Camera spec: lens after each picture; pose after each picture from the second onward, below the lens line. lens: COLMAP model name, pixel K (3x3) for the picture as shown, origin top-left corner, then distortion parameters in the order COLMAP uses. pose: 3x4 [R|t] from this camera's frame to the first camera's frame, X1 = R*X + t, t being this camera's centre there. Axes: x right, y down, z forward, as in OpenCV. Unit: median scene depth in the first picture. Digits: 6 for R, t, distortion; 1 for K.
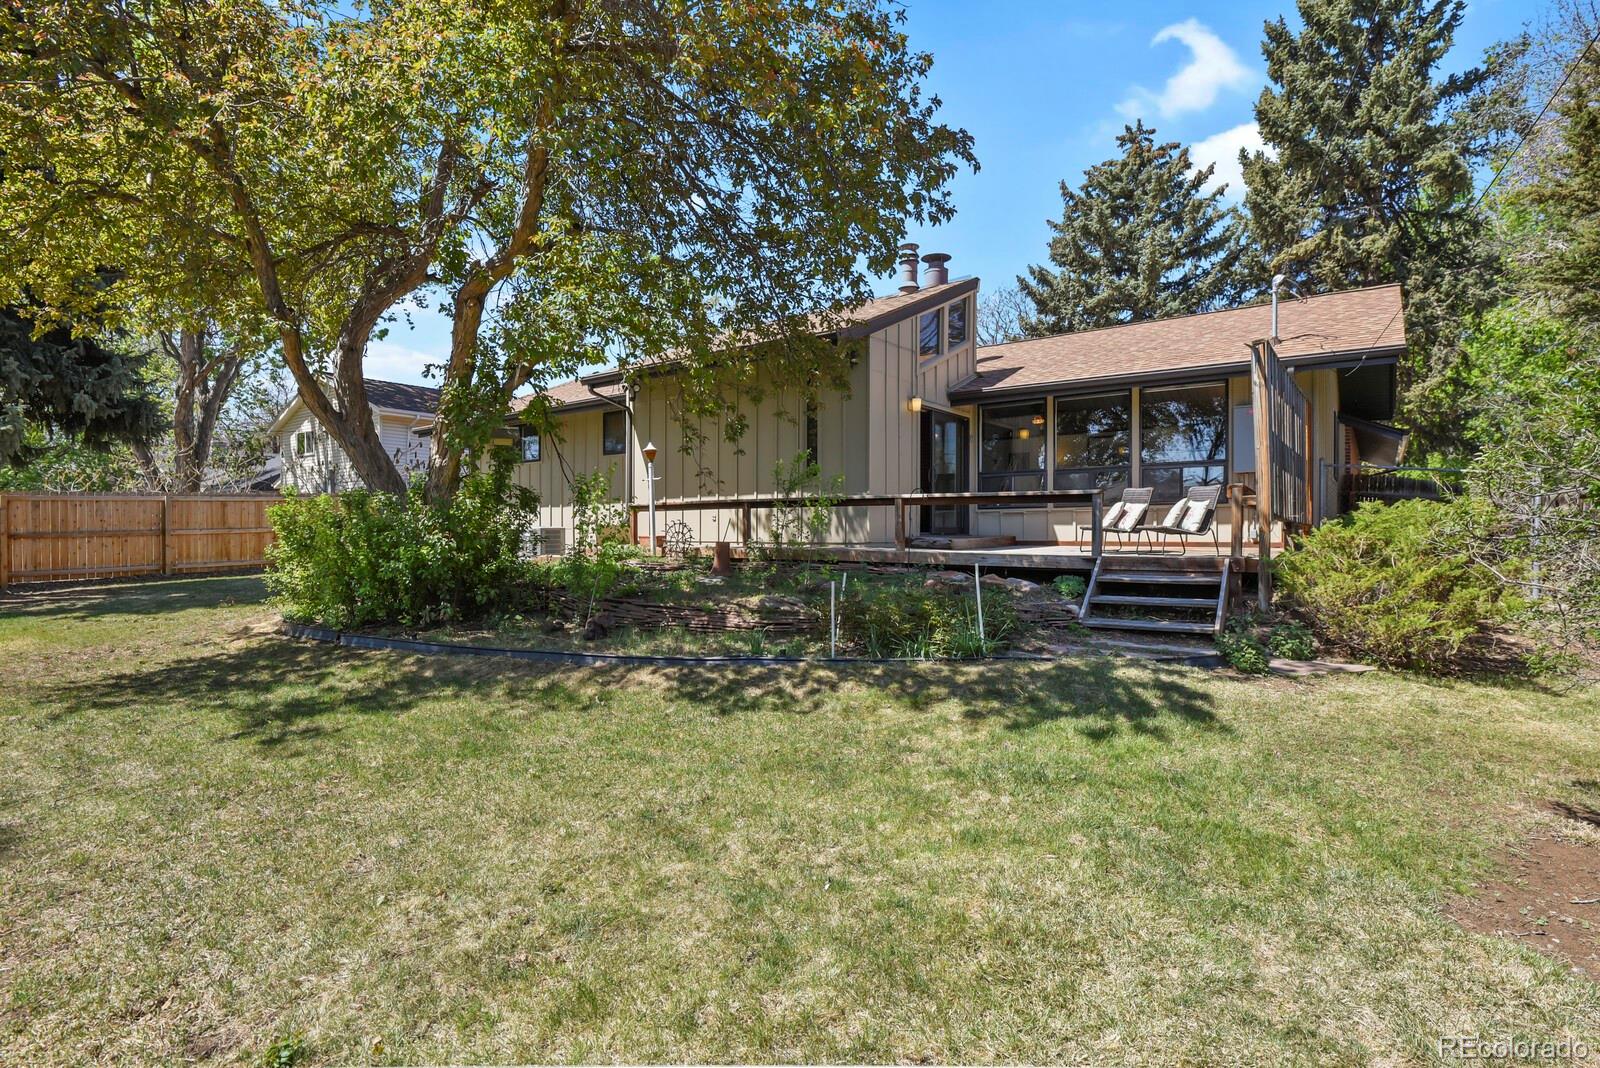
lens RADIAL K [[776.6, 0, 808.6], [0, 776.6, 541.3], [0, 0, 1]] dist [0.001262, -0.000701]
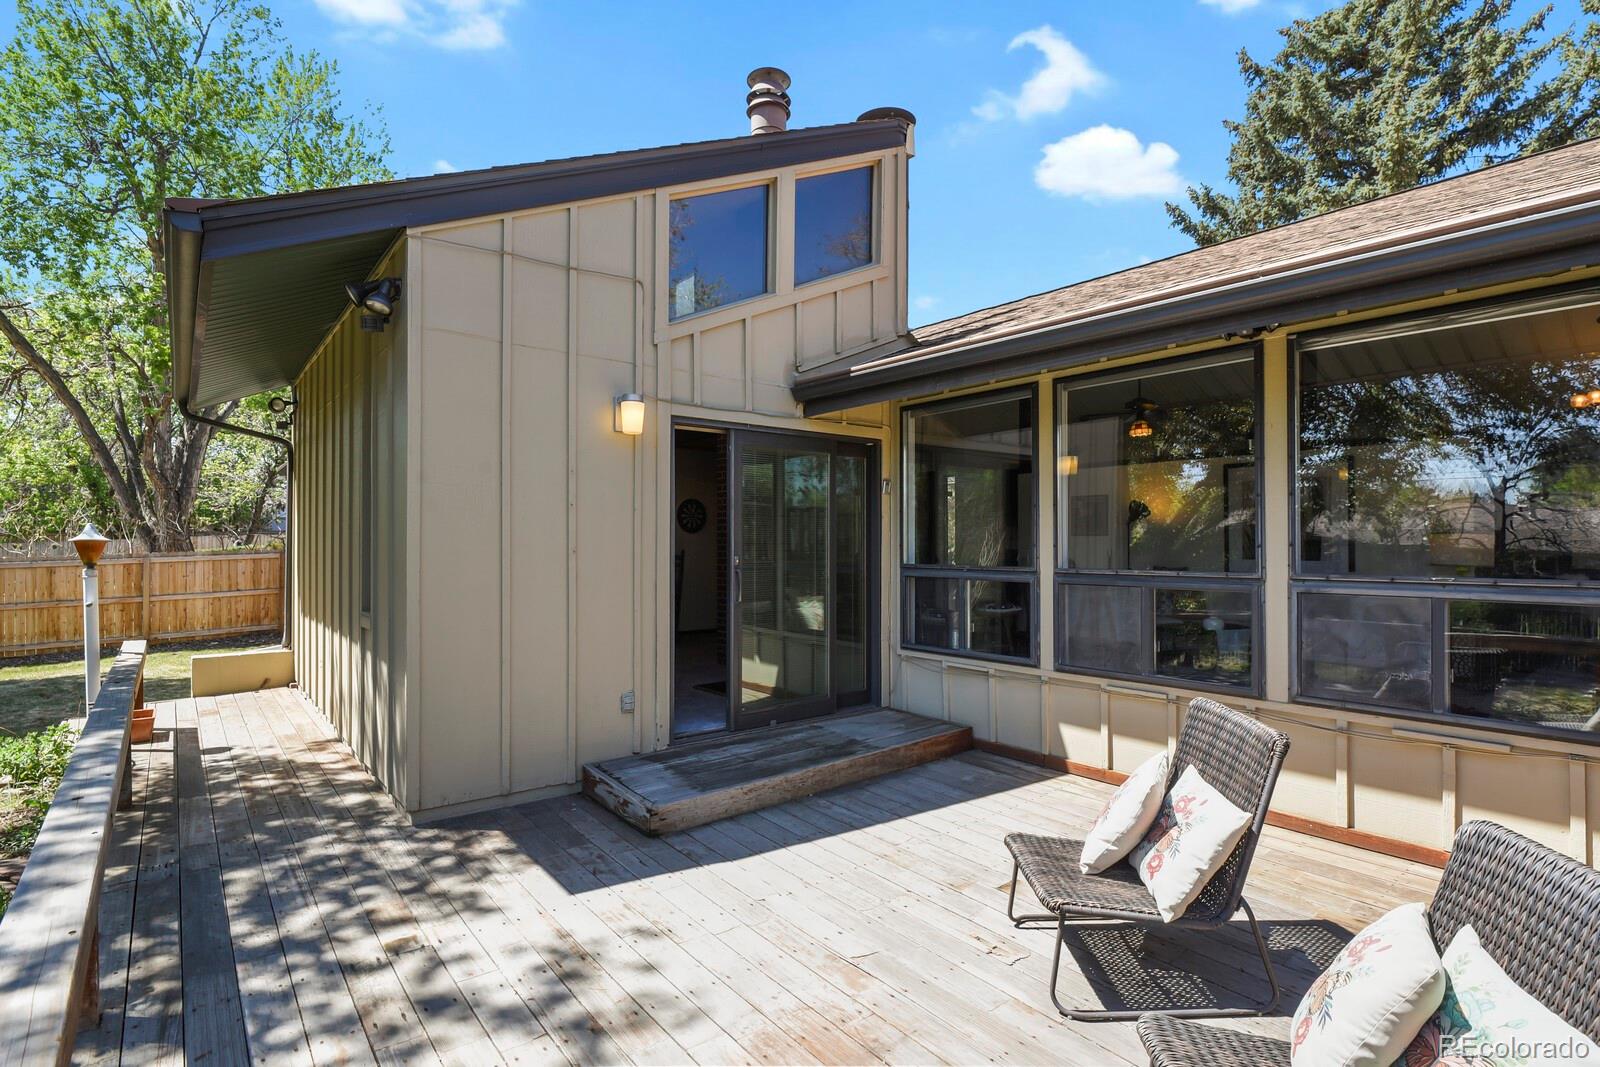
lens RADIAL K [[779.1, 0, 804.7], [0, 779.1, 539.4], [0, 0, 1]] dist [-0.002924, -0.005817]
pose [[0.964144, 0.000952, -0.265377, 0.155249], [-0.005088, 0.999876, -0.014896, -0.051411], [0.265330, 0.015712, 0.964030, 0.306894]]
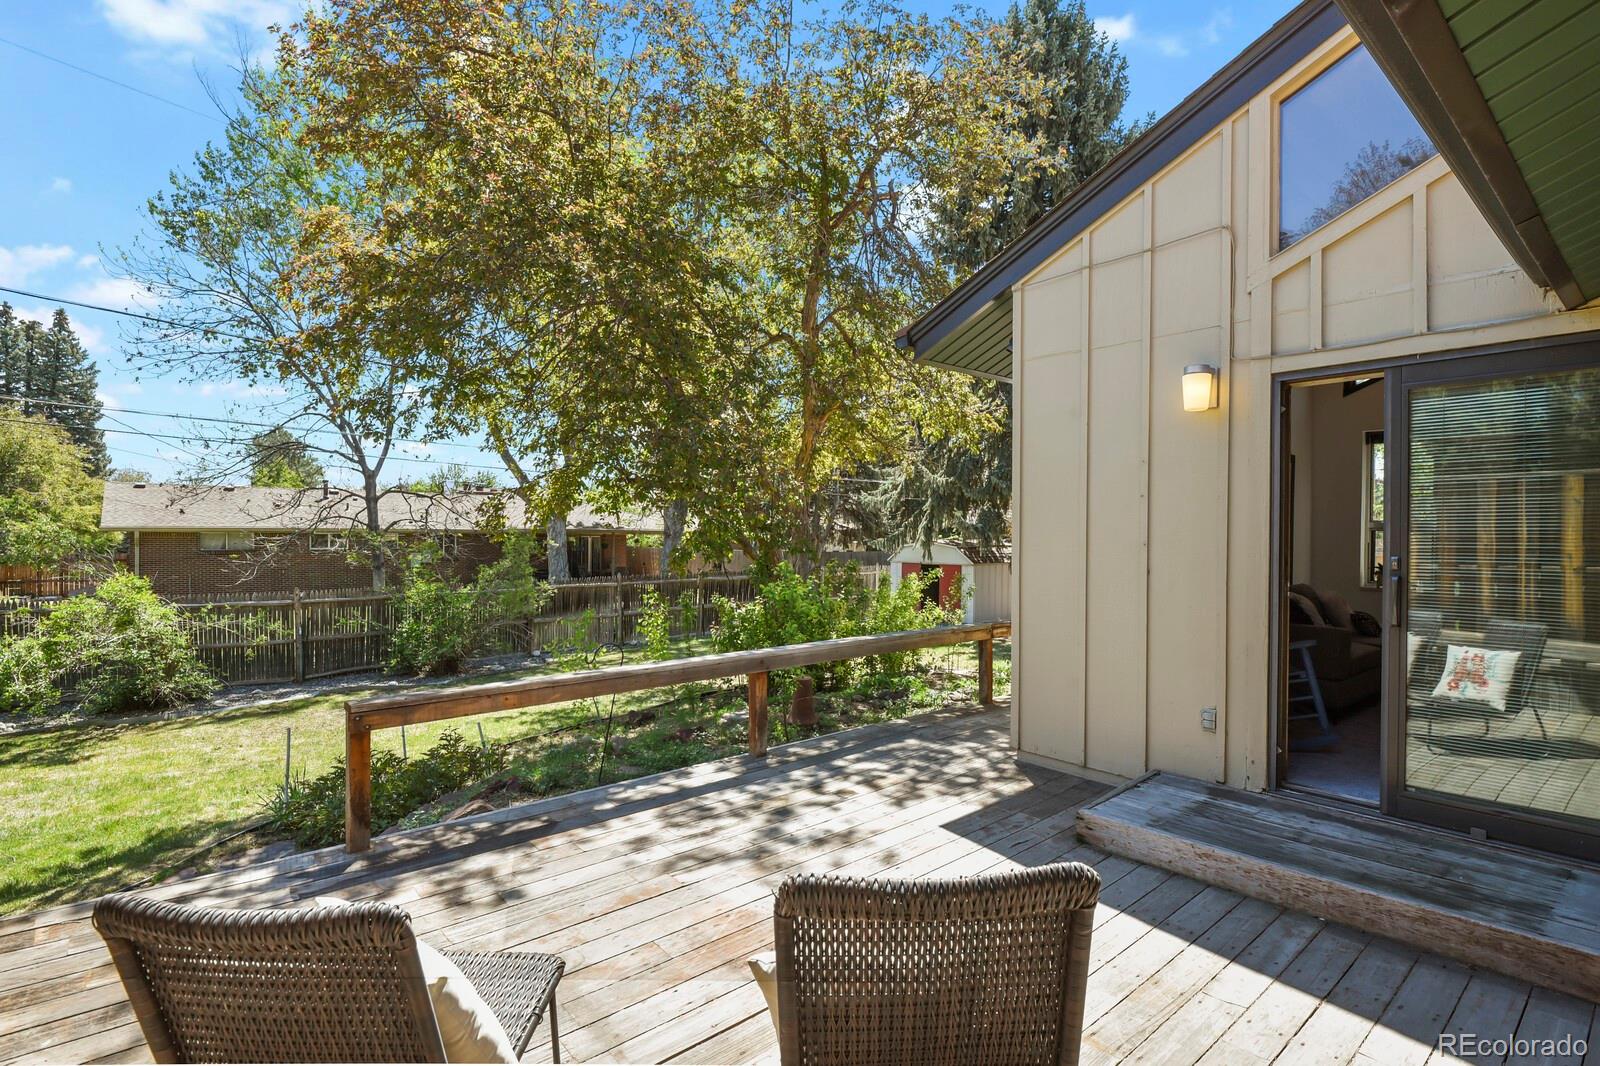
lens RADIAL K [[779.1, 0, 804.7], [0, 779.1, 538.9], [0, 0, 1]] dist [-0.002924, -0.005817]
pose [[-0.234595, 0.010609, -0.972035, 0.240262], [-0.011962, 0.999833, 0.013799, -0.053706], [0.972020, 0.014865, -0.234429, 0.429569]]
